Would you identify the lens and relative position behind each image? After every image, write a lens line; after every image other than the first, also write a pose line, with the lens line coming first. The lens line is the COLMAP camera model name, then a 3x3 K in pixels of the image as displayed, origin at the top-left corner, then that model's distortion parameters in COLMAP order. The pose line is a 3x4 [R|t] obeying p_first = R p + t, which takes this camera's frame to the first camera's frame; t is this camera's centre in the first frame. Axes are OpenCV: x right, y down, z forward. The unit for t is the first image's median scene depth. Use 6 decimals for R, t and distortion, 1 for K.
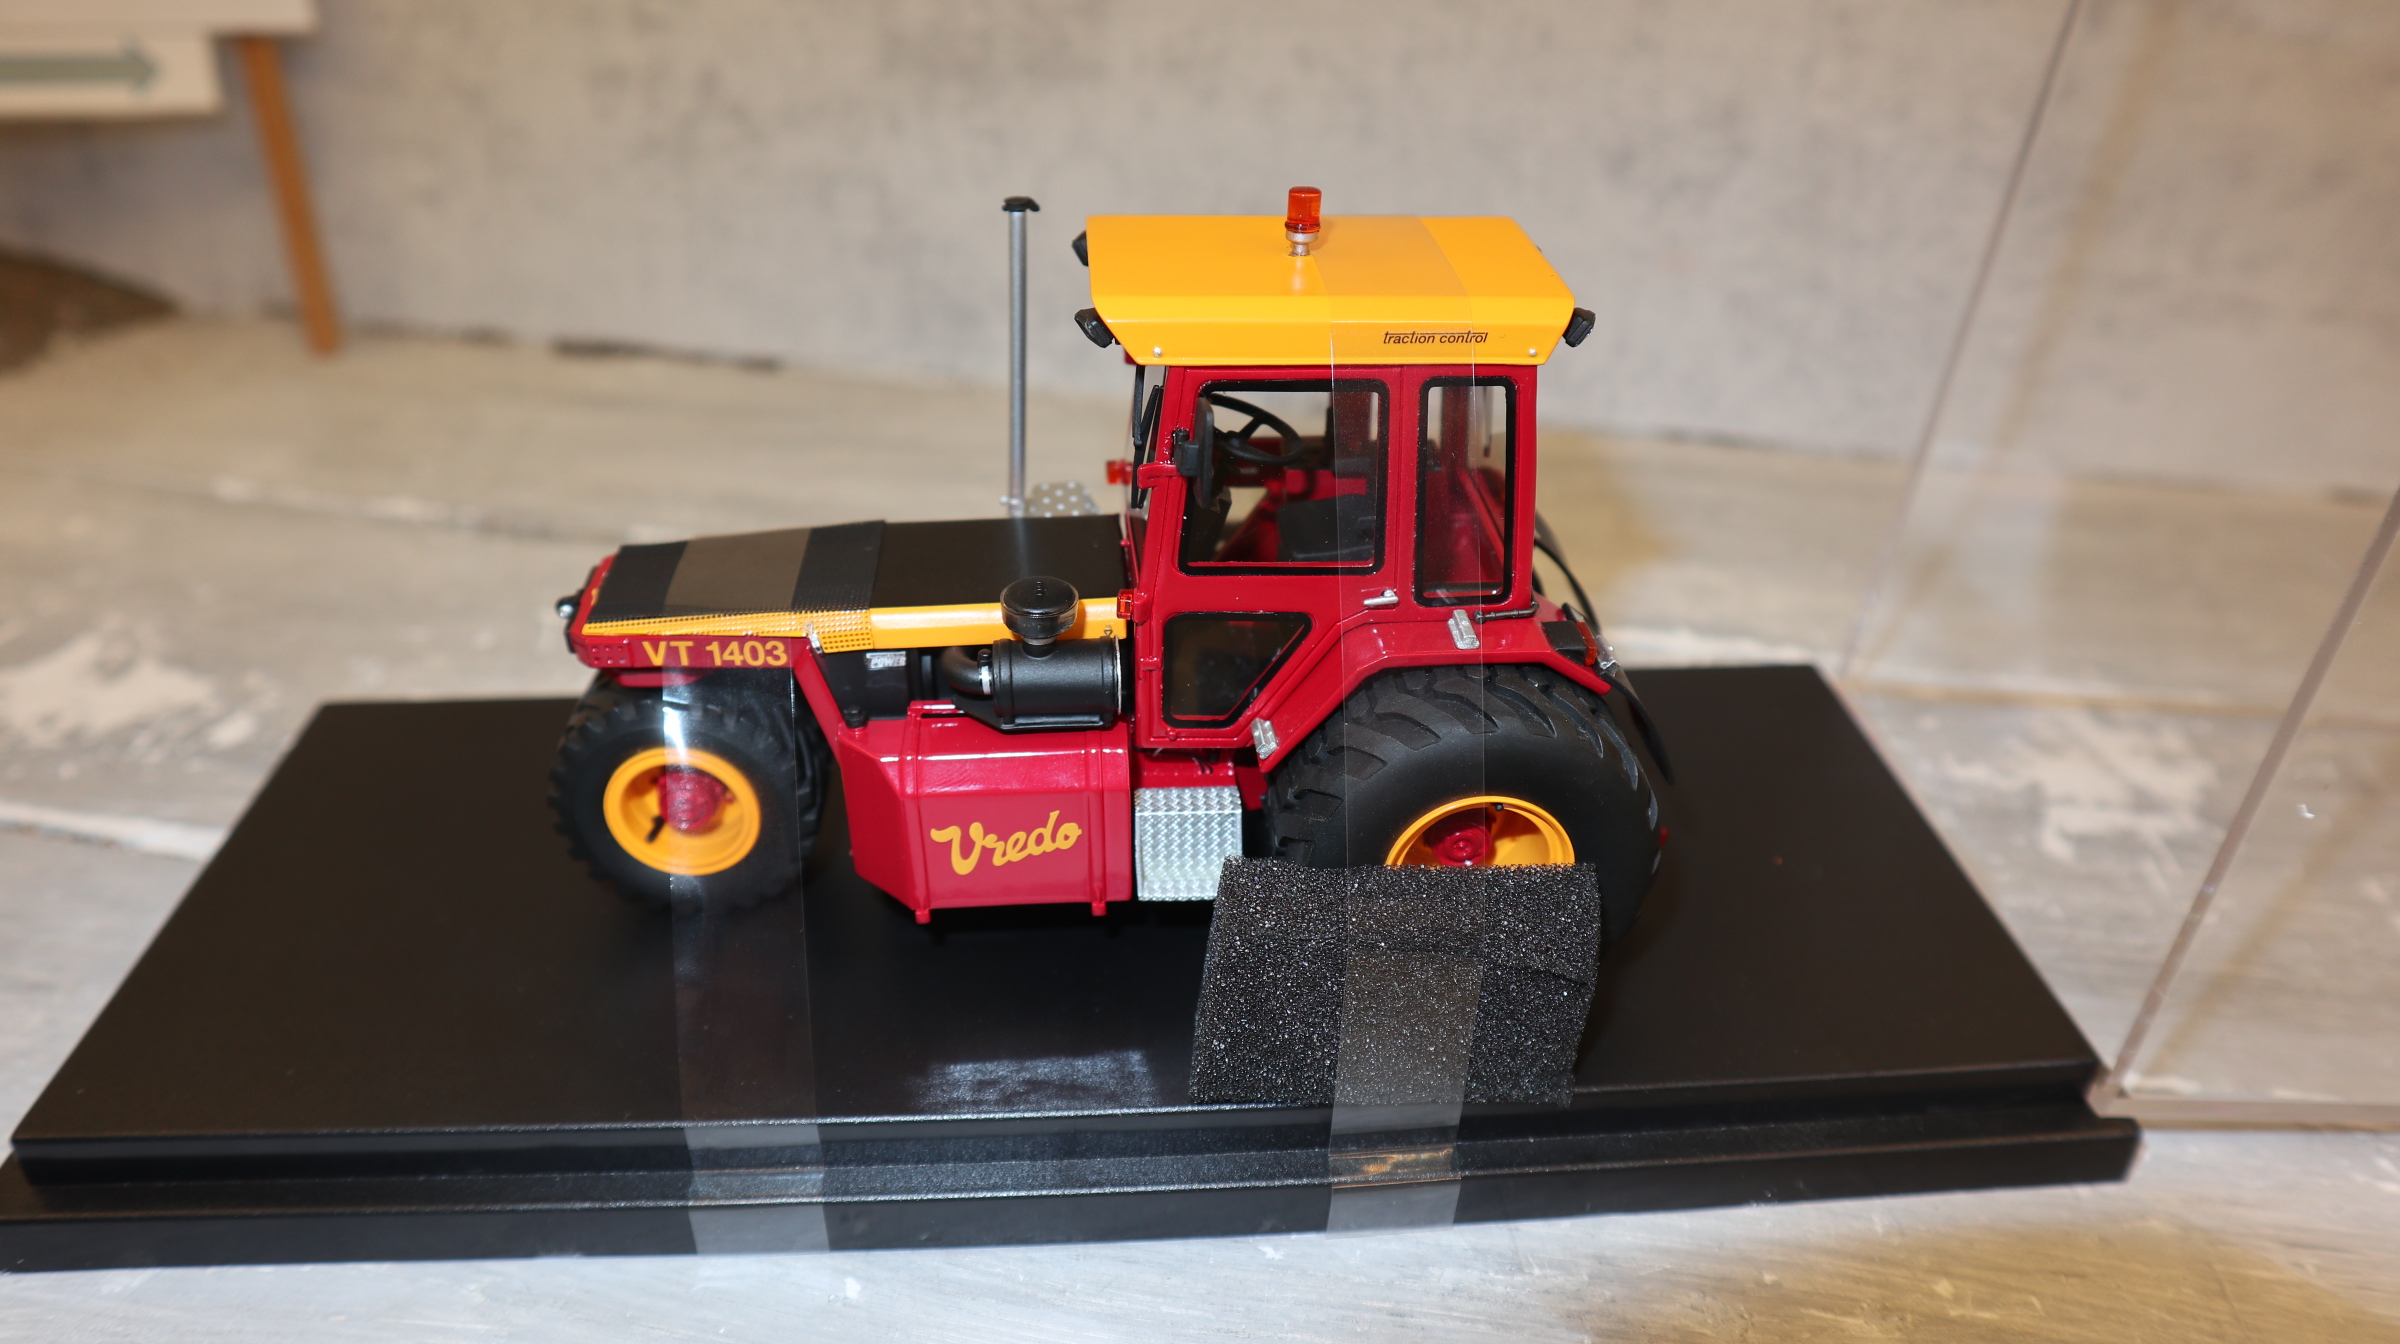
lens RADIAL K [[1627.4, 0, 1200.0], [0, 1627.4, 672.0], [0, 0, 1]] dist [-0.086696, 0.079246]
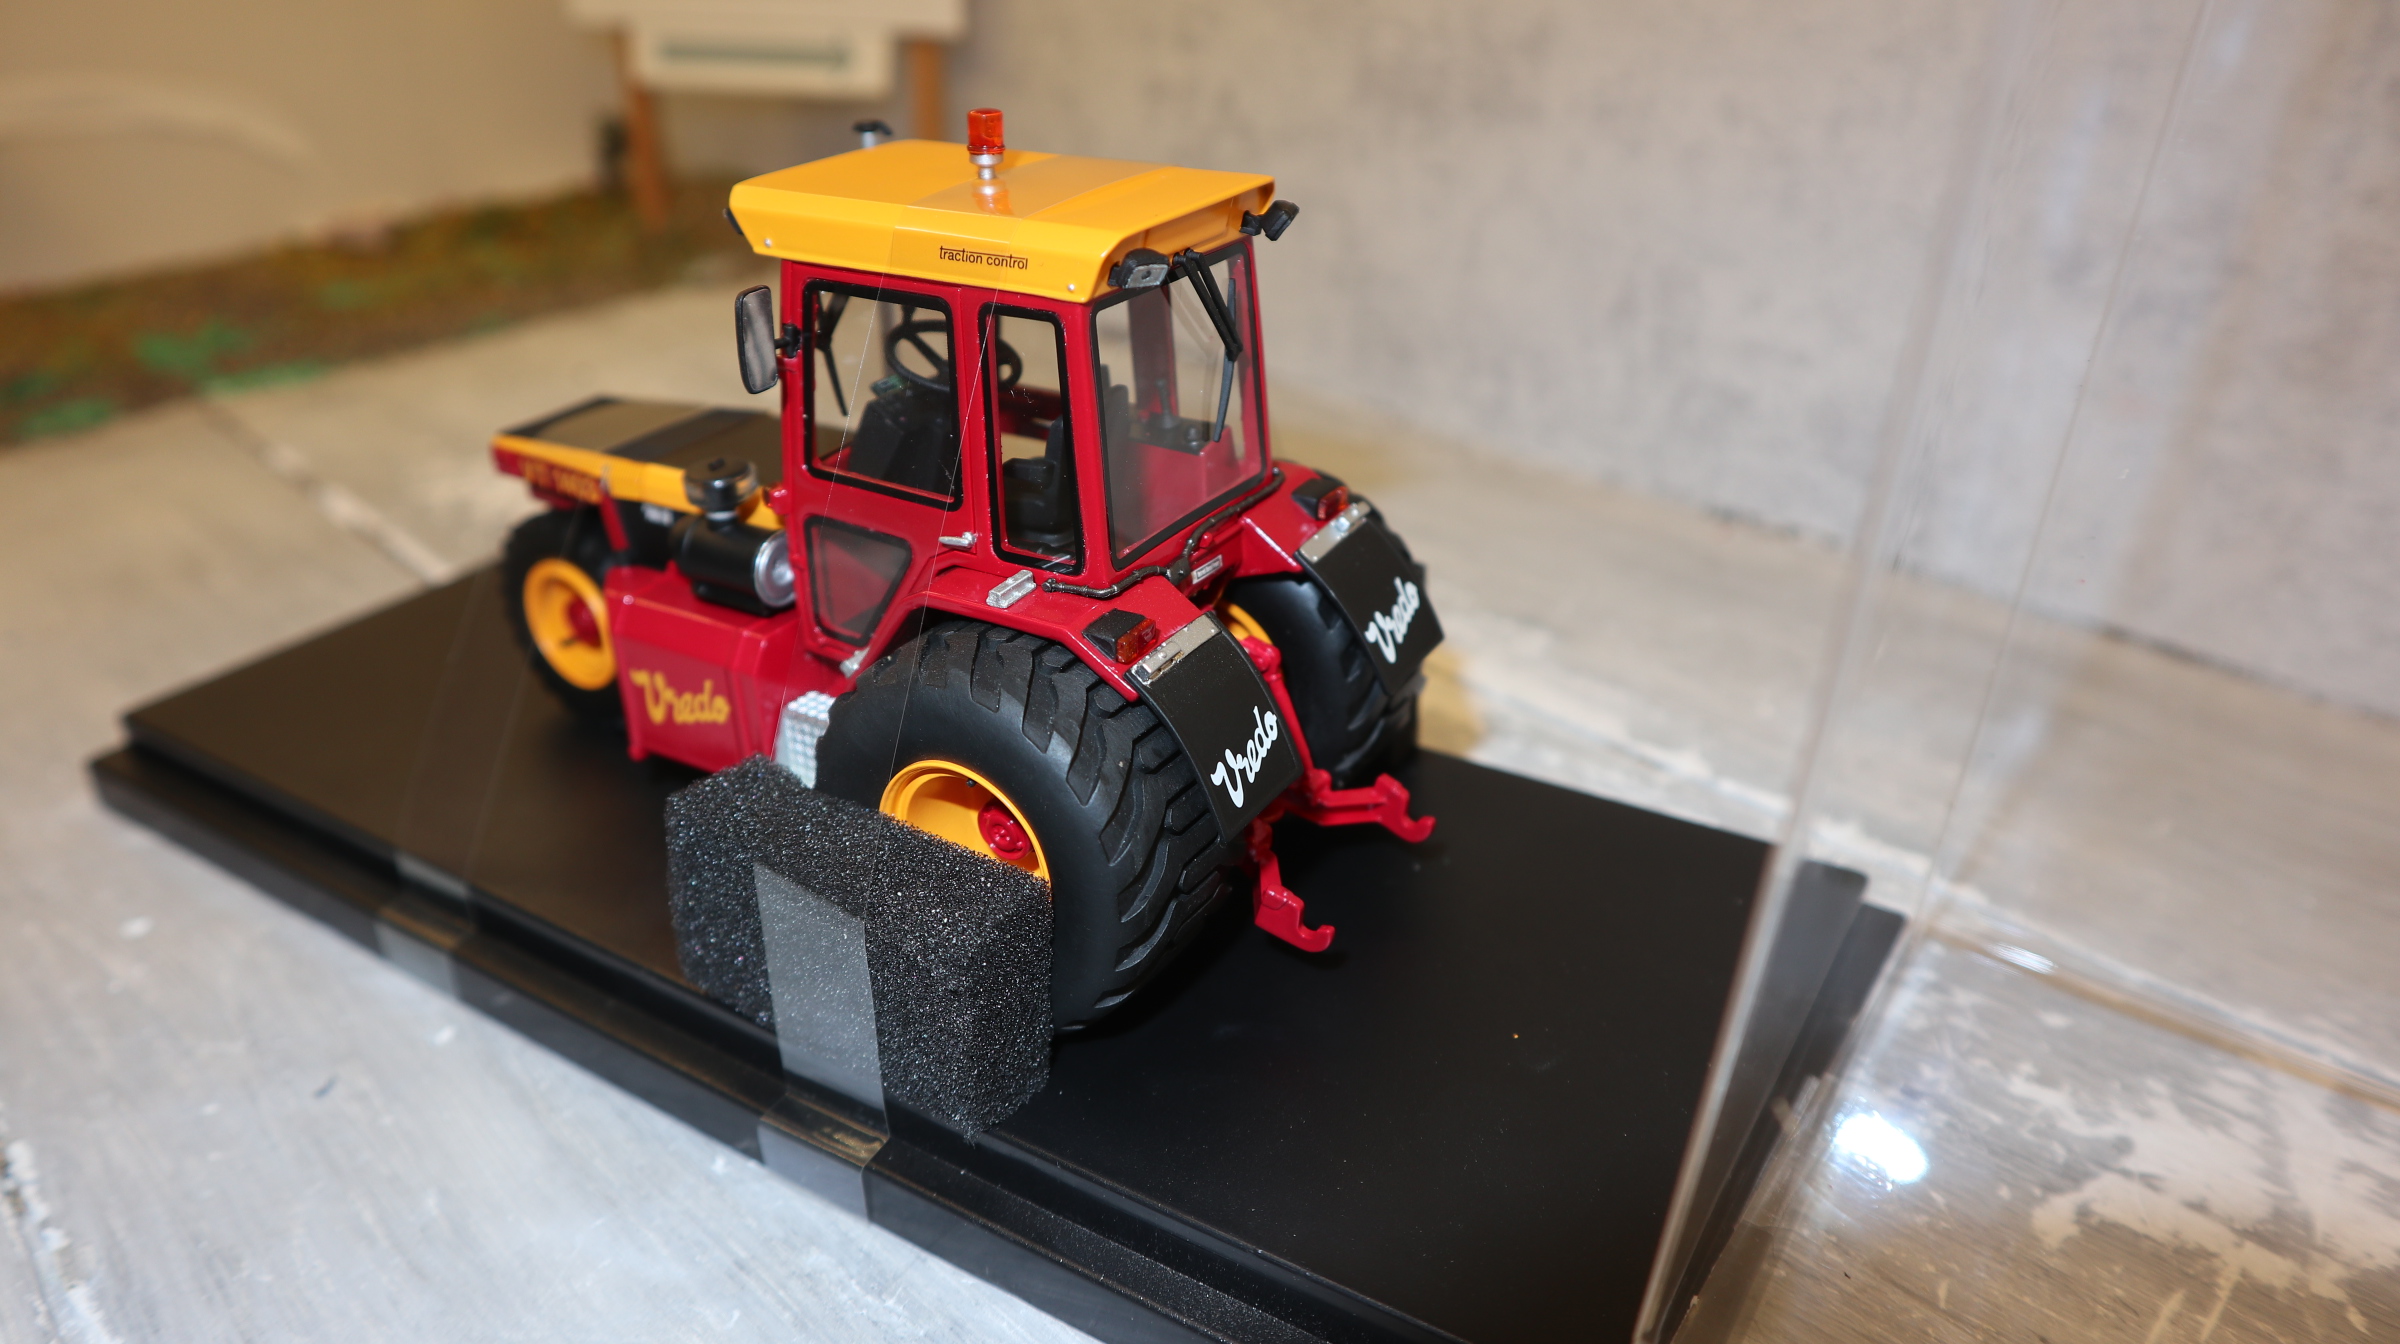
lens RADIAL K [[1659.1, 0, 1196.2], [0, 1659.1, 683.8], [0, 0, 1]] dist [-0.065548, -0.000184]
pose [[0.810321, 0.249738, -0.530105, 0.722893], [-0.286766, 0.957913, 0.012931, -0.016334], [0.511024, 0.141538, 0.847834, 0.257311]]
